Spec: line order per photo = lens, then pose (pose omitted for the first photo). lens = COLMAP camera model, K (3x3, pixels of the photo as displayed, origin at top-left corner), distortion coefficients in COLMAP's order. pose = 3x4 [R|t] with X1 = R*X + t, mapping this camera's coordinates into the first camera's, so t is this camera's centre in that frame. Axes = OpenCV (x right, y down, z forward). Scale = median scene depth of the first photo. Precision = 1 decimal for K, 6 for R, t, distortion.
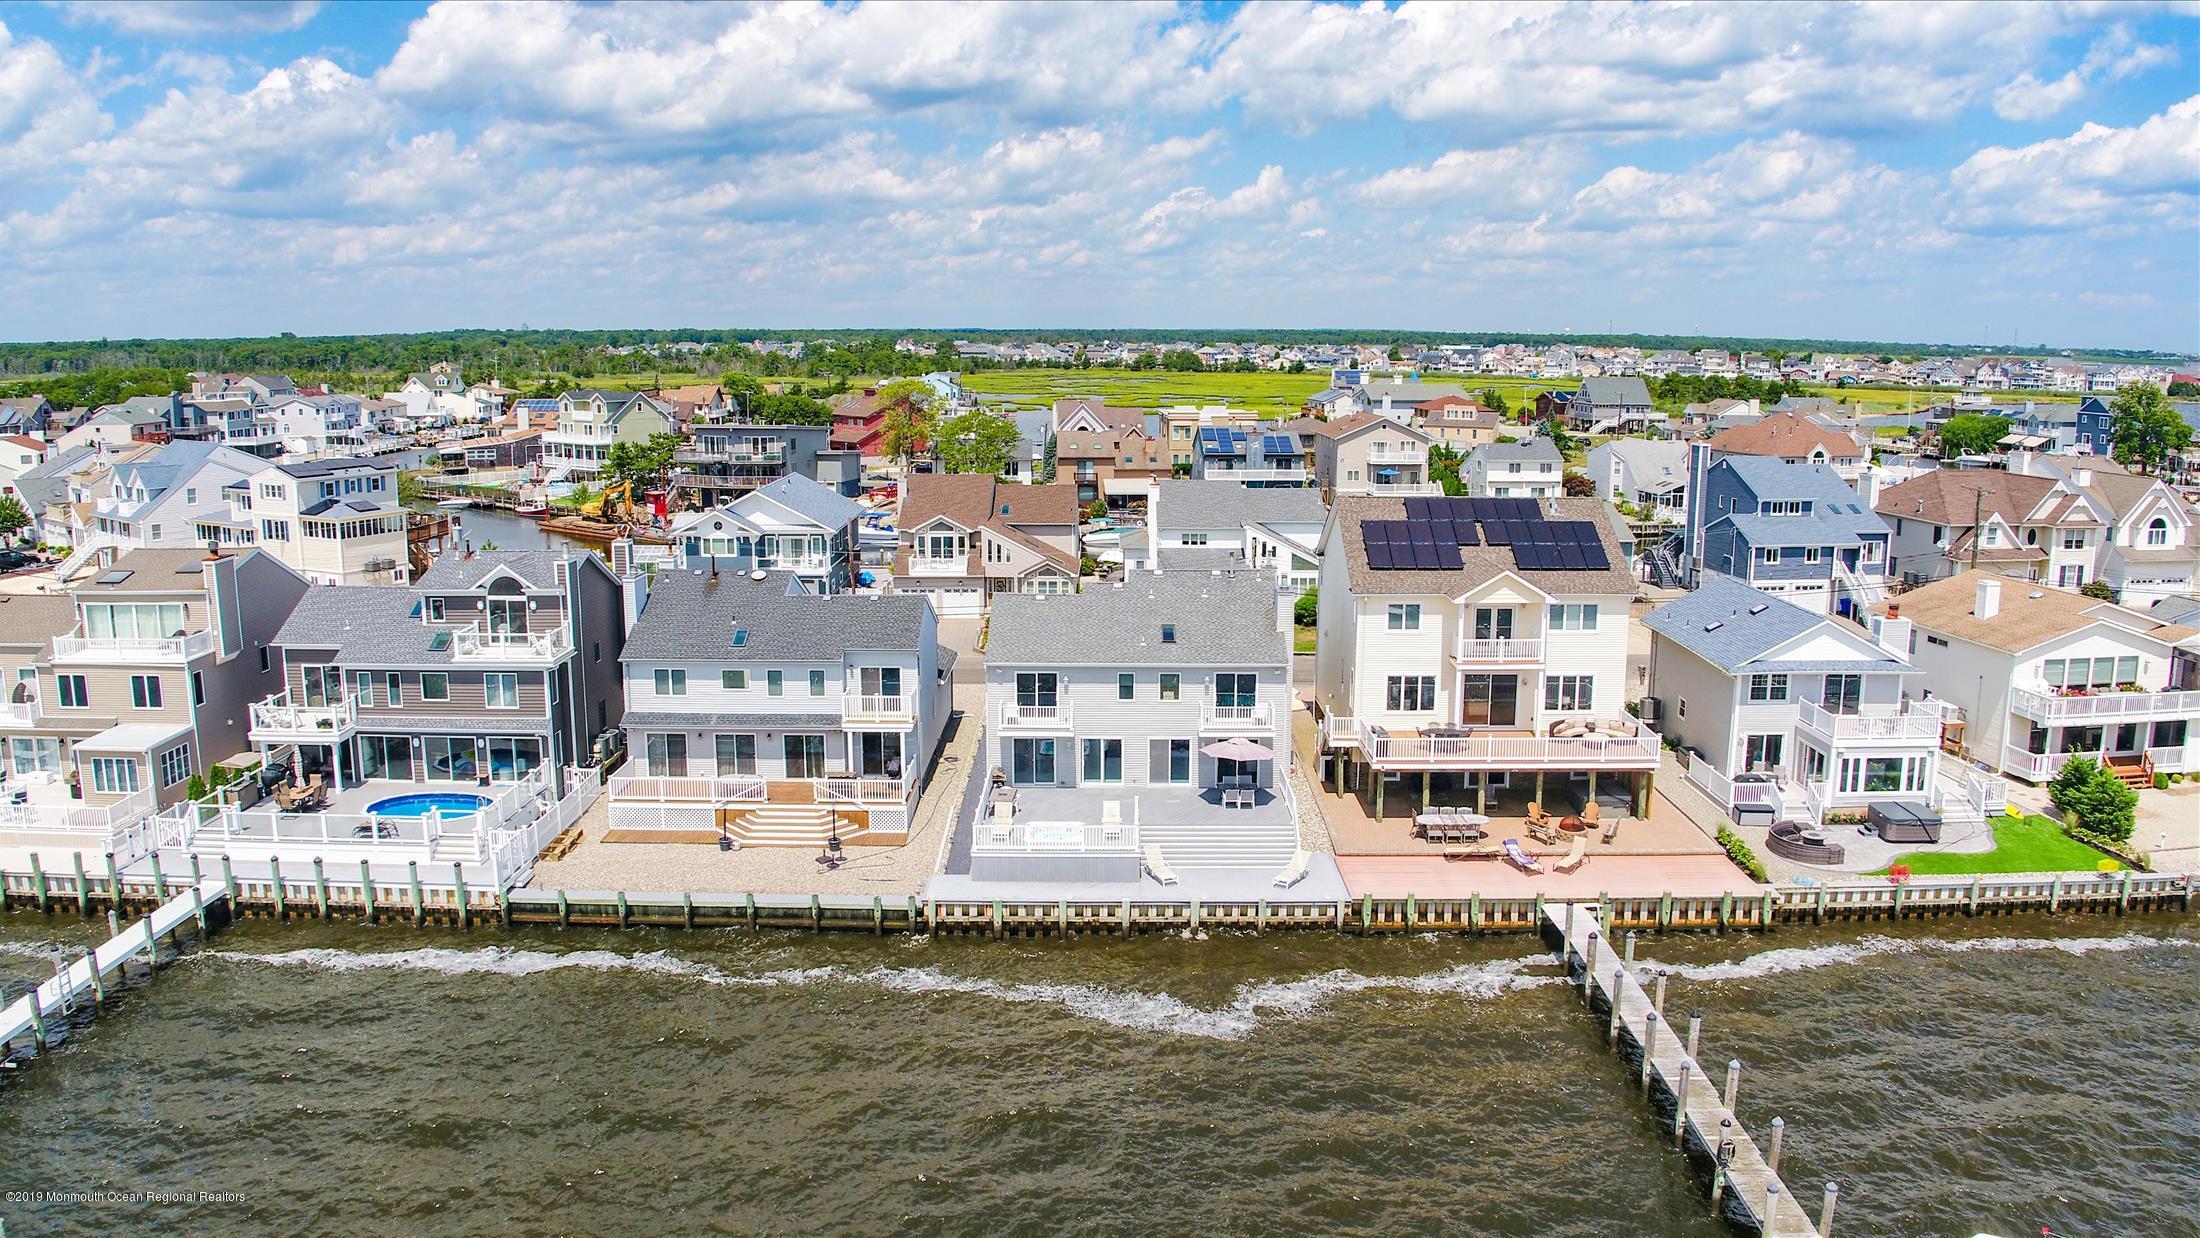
lens RADIAL K [[1553.8, 0, 1093.2], [0, 1553.8, 609.9], [0, 0, 1]] dist [-0.115990, 0.001649]
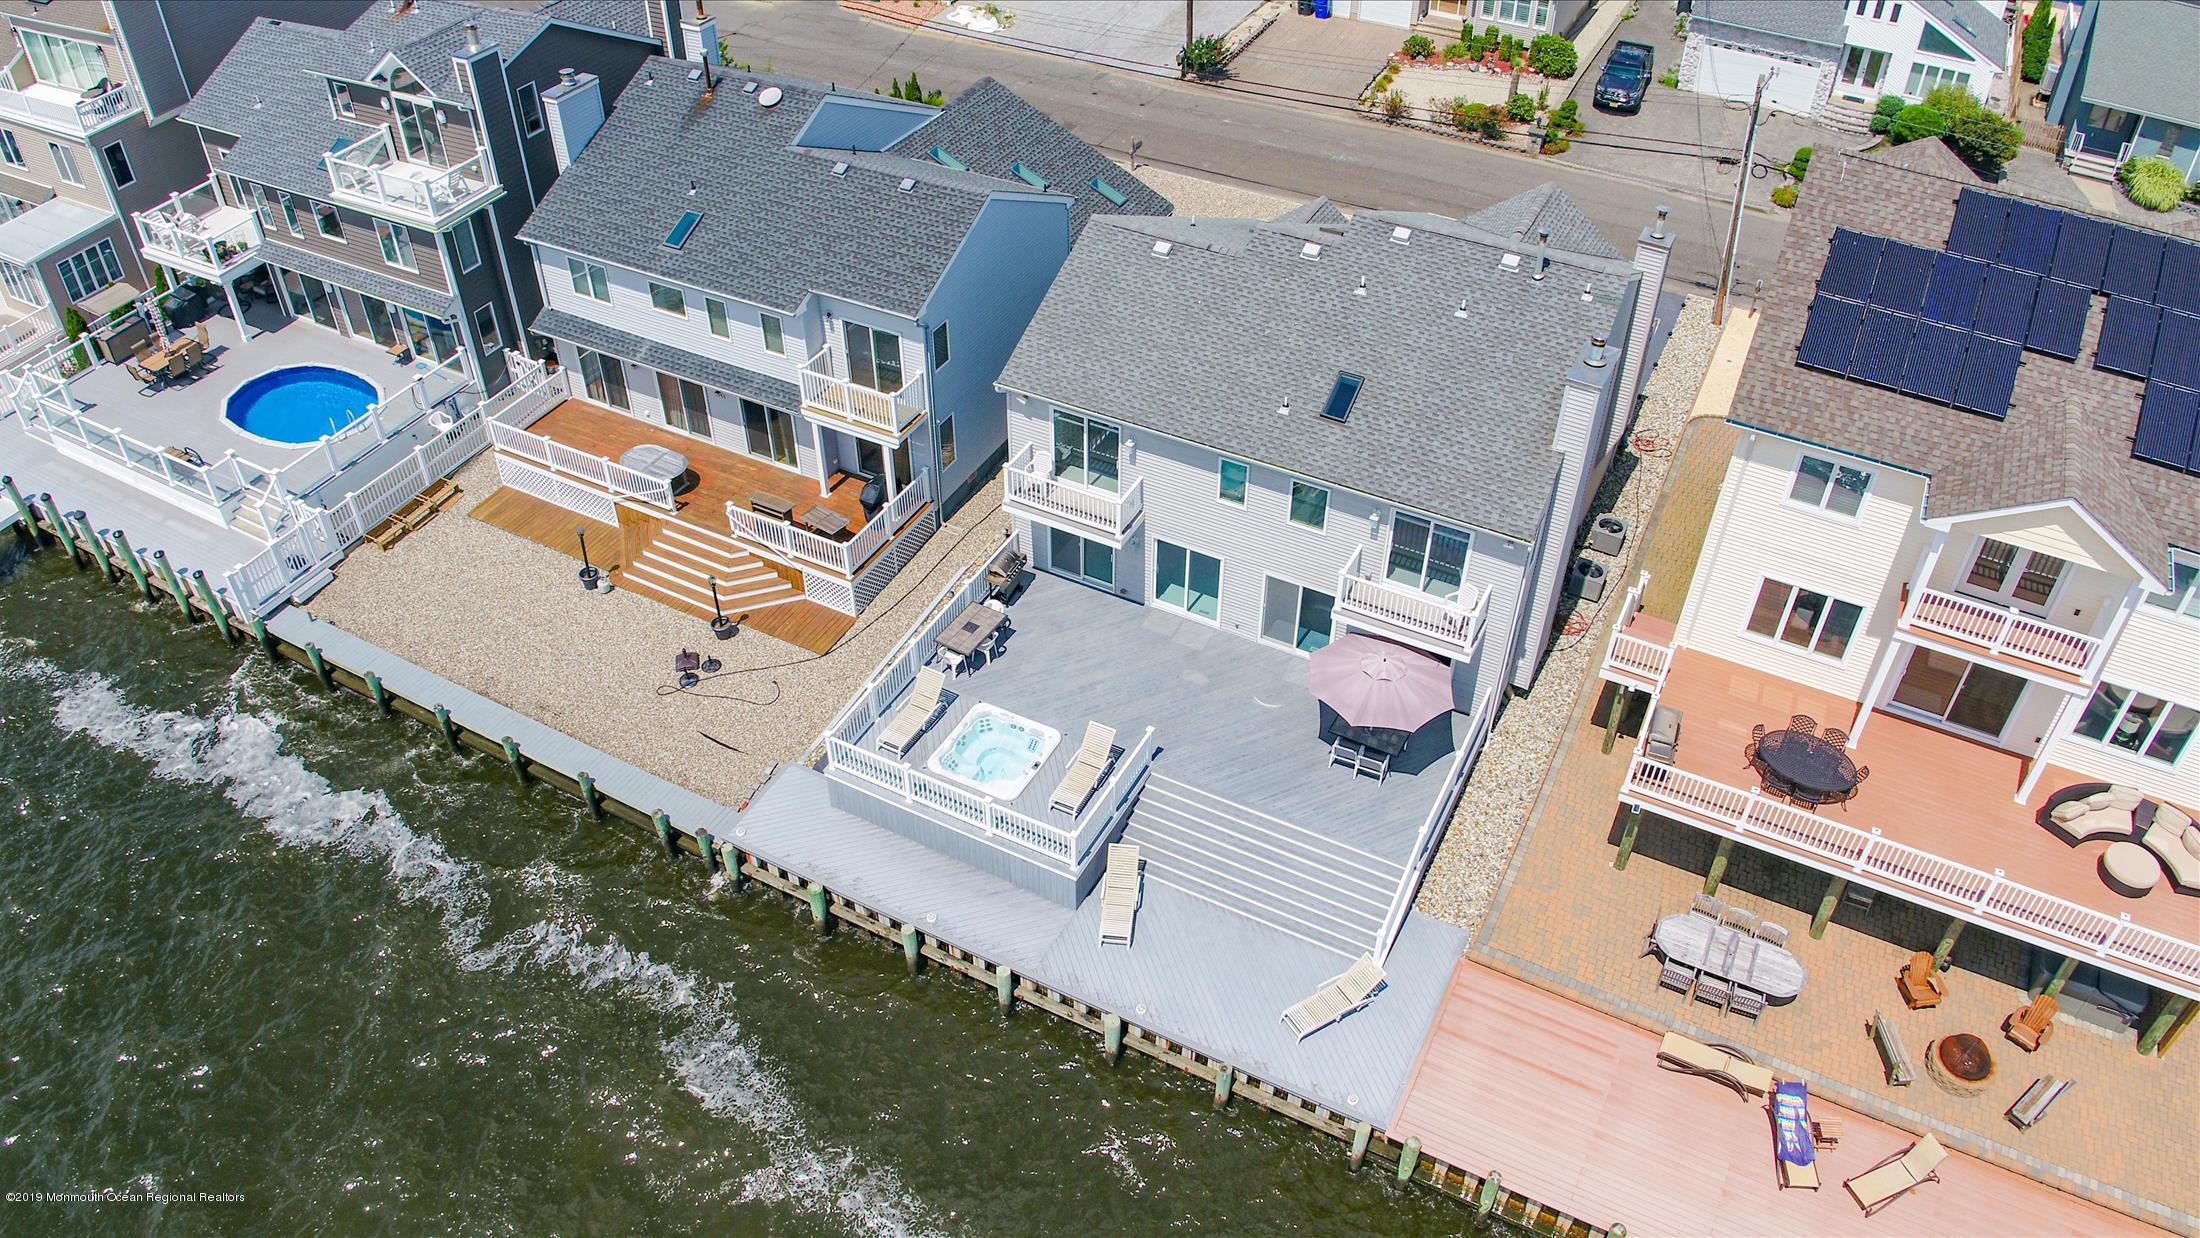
lens RADIAL K [[1560.2, 0, 1115.4], [0, 1560.2, 605.9], [0, 0, 1]] dist [-0.125569, 0.020273]
pose [[0.889490, 0.301114, -0.343711, 0.181349], [-0.087210, 0.850217, 0.519158, -0.188542], [0.448555, -0.431811, 0.782520, 0.541574]]
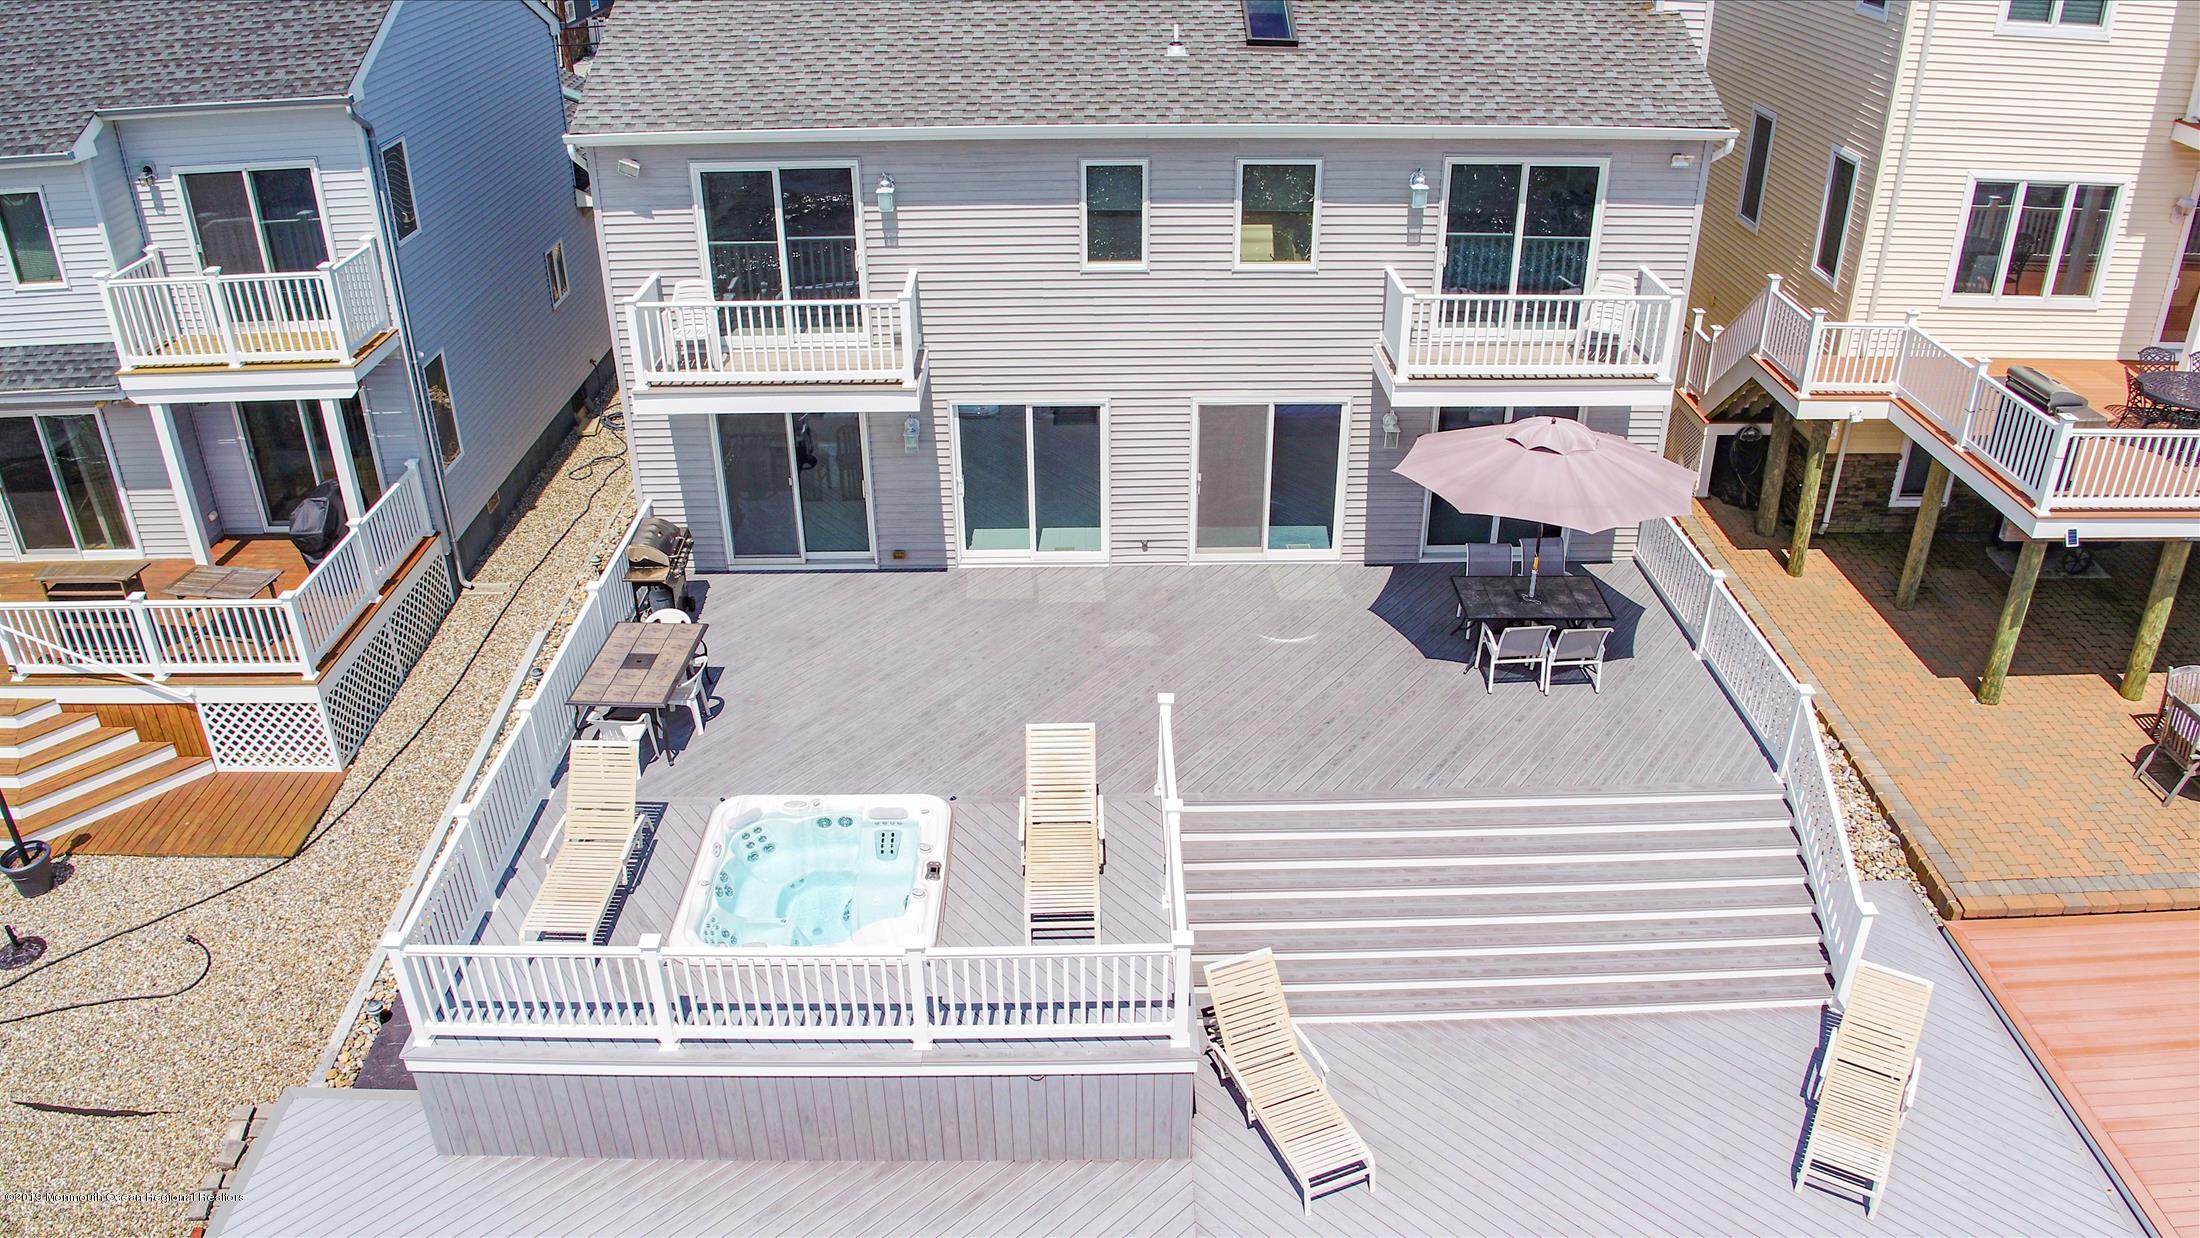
lens RADIAL K [[1560.2, 0, 1115.4], [0, 1560.2, 605.9], [0, 0, 1]] dist [-0.125569, 0.020273]
pose [[0.999769, -0.015625, 0.014782, 0.016294], [0.010214, 0.949697, 0.313005, 0.029932], [-0.018929, -0.312781, 0.949637, 0.723548]]
